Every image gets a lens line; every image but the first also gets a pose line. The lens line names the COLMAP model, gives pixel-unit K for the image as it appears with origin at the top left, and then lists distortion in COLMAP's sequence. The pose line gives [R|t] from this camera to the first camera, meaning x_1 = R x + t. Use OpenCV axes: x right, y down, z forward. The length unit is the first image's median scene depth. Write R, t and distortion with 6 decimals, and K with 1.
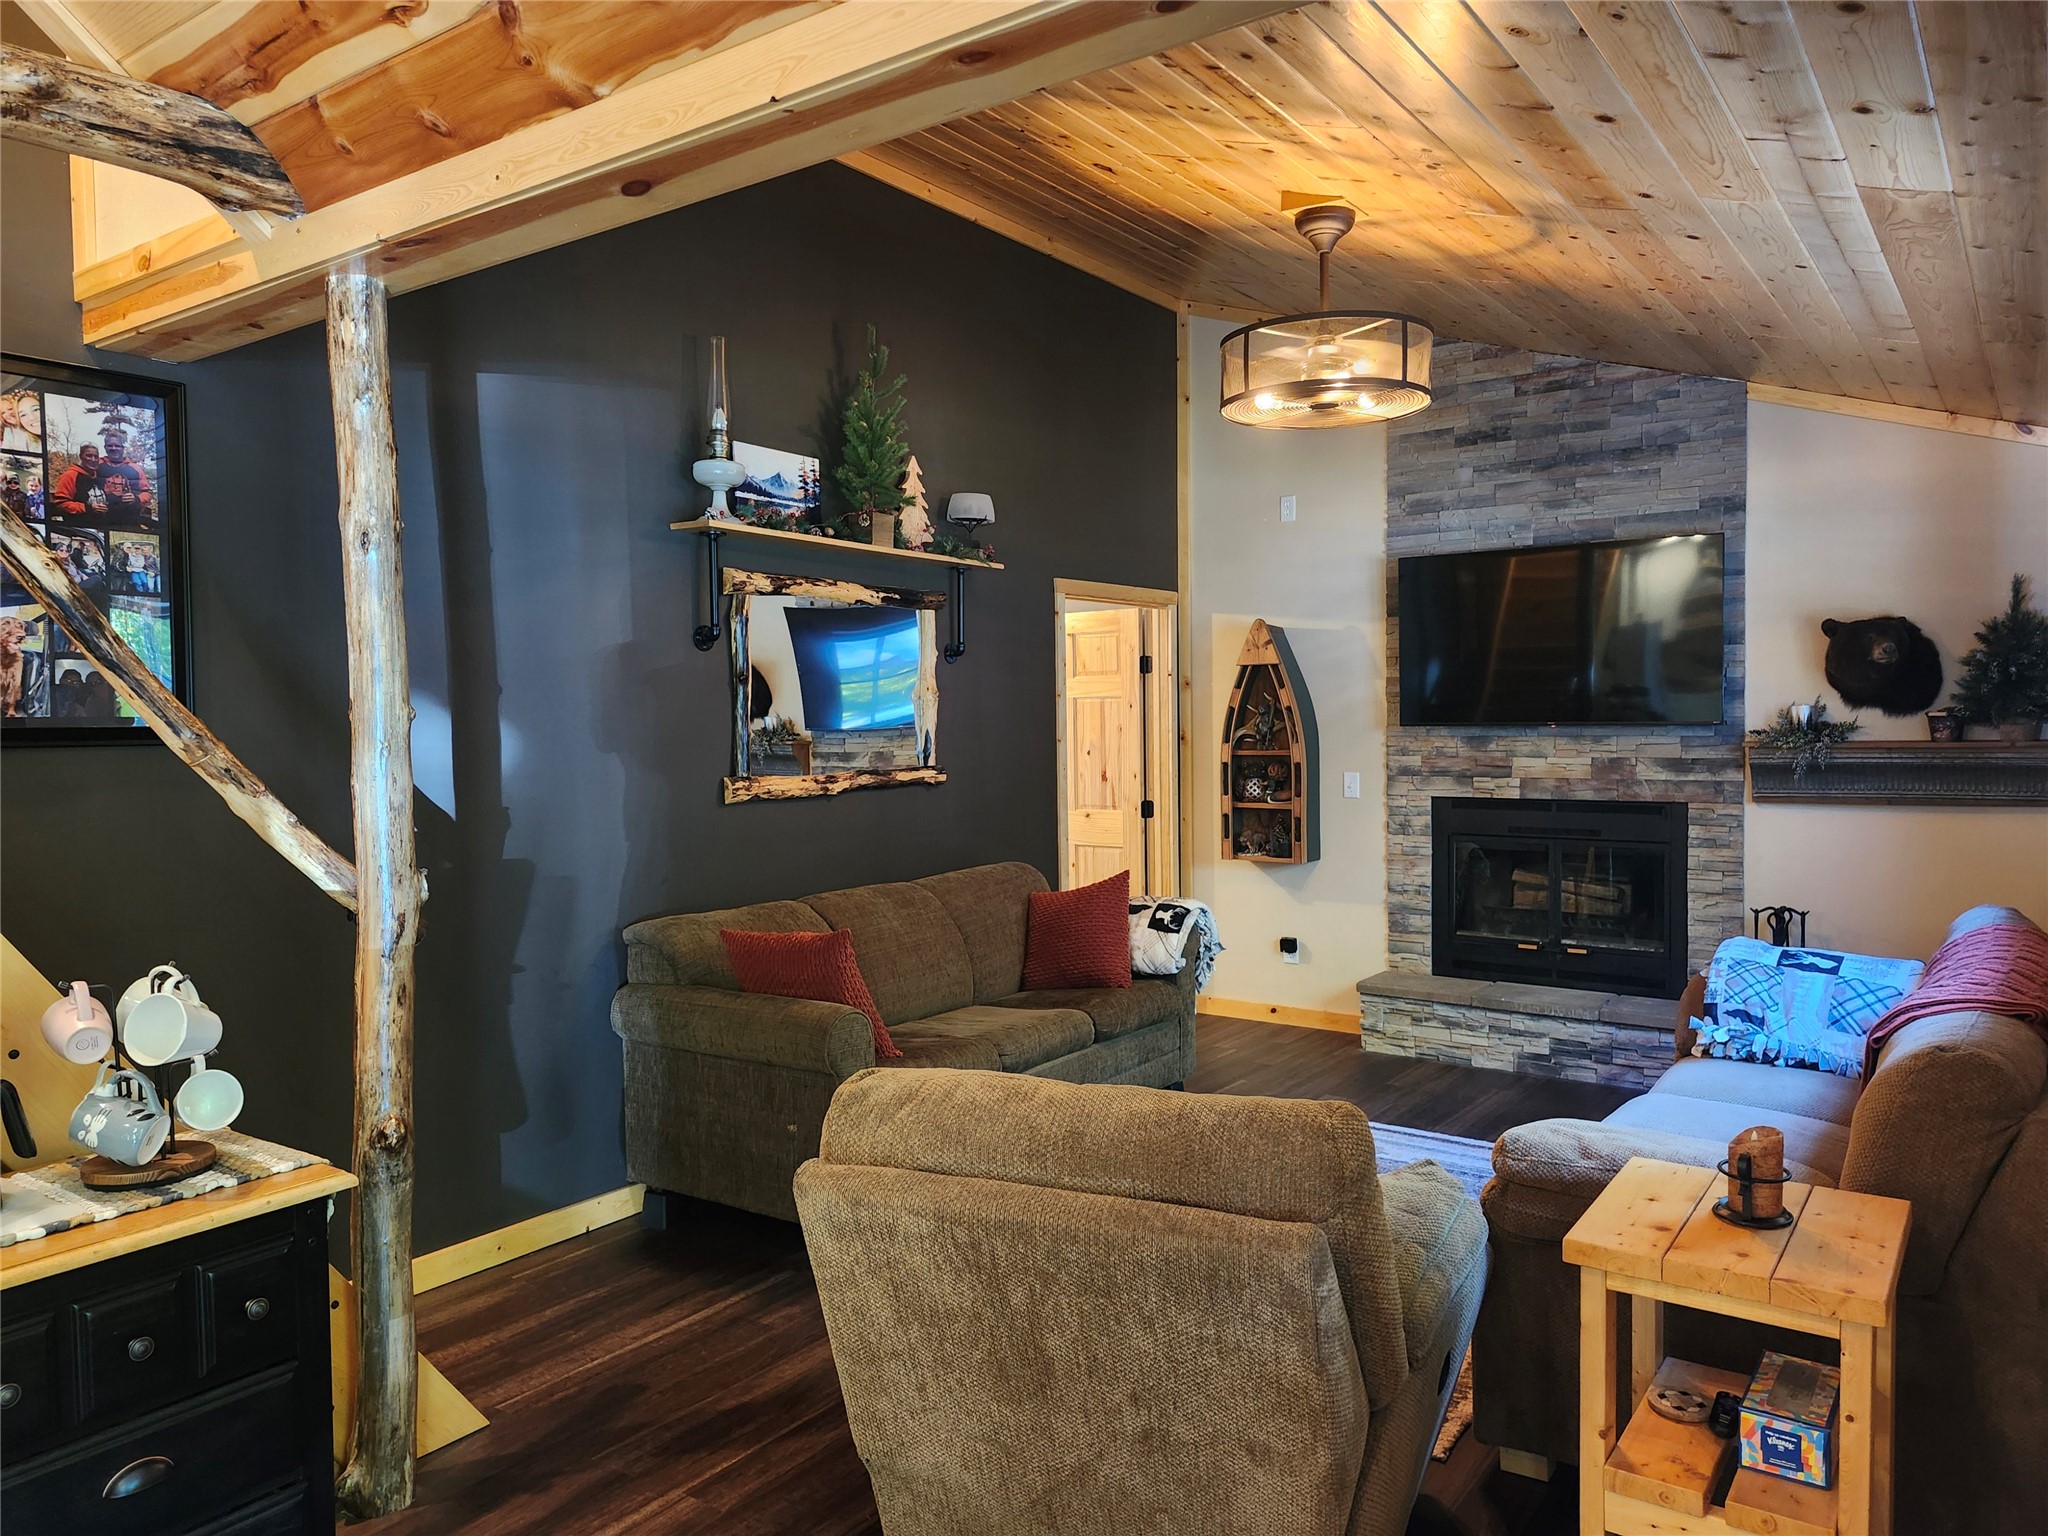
lens RADIAL K [[1398.9, 0, 1024.0], [0, 1398.9, 768.0], [0, 0, 1]] dist [0.049618, -0.068339]
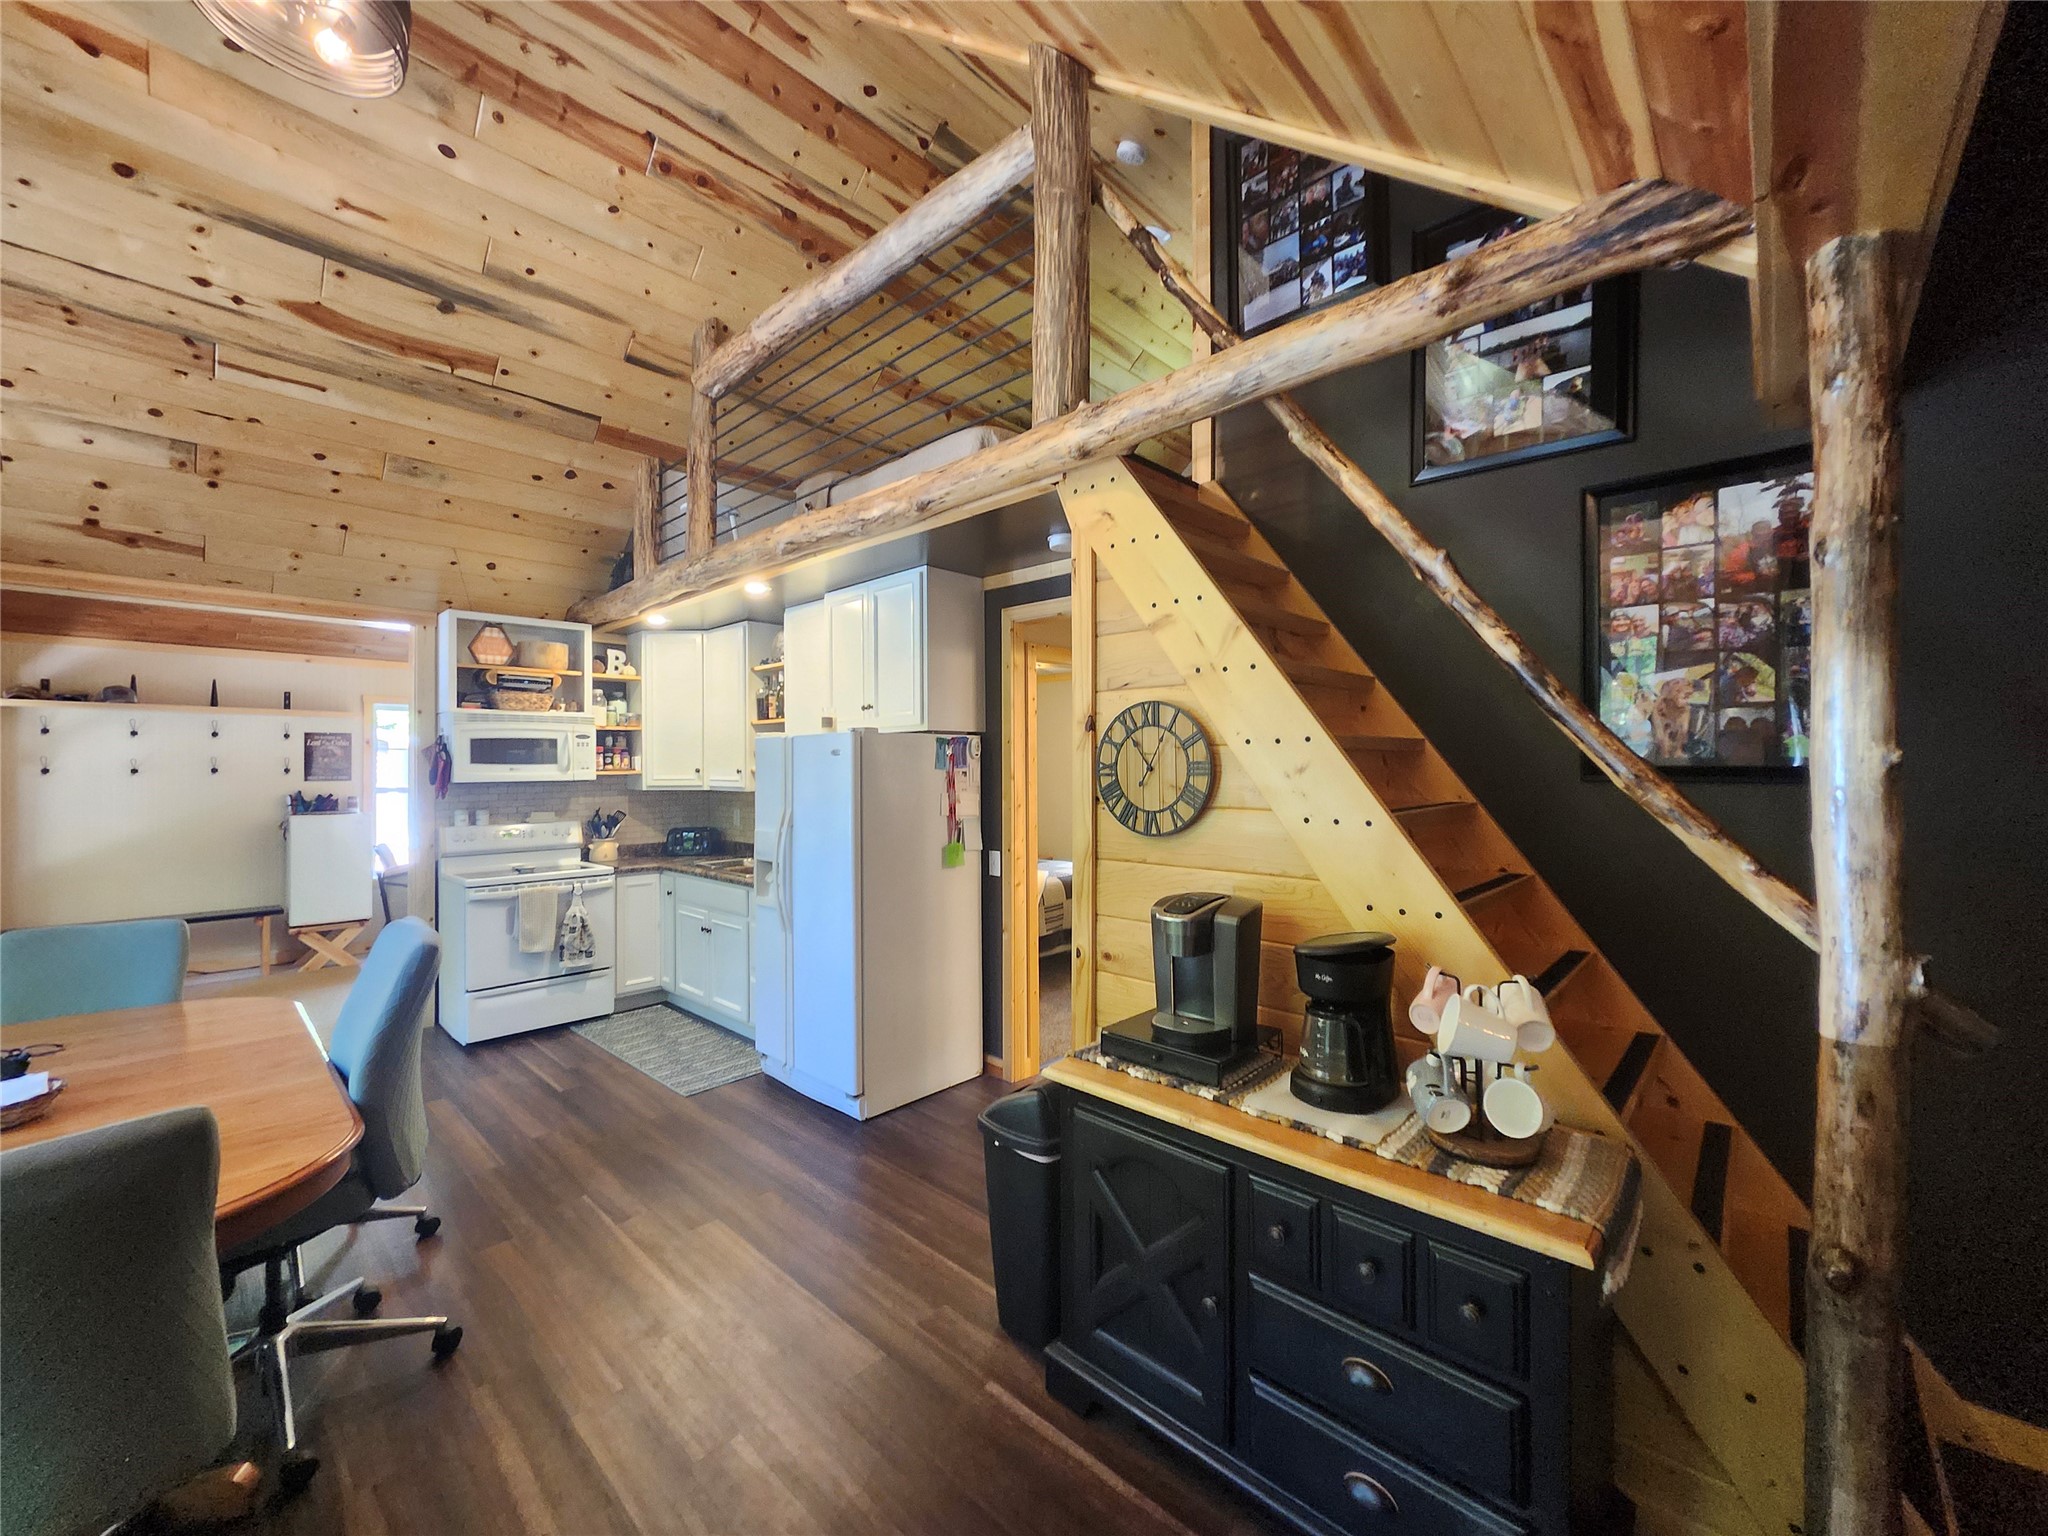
lens RADIAL K [[796.1, 0, 1018.6], [0, 796.1, 758.3], [0, 0, 1]] dist [-0.000816, -0.000695]
pose [[-0.144624, 0.003477, -0.989481, 0.075546], [-0.031393, 0.999474, 0.008100, -0.024549], [0.988989, 0.032234, -0.144439, 0.572288]]
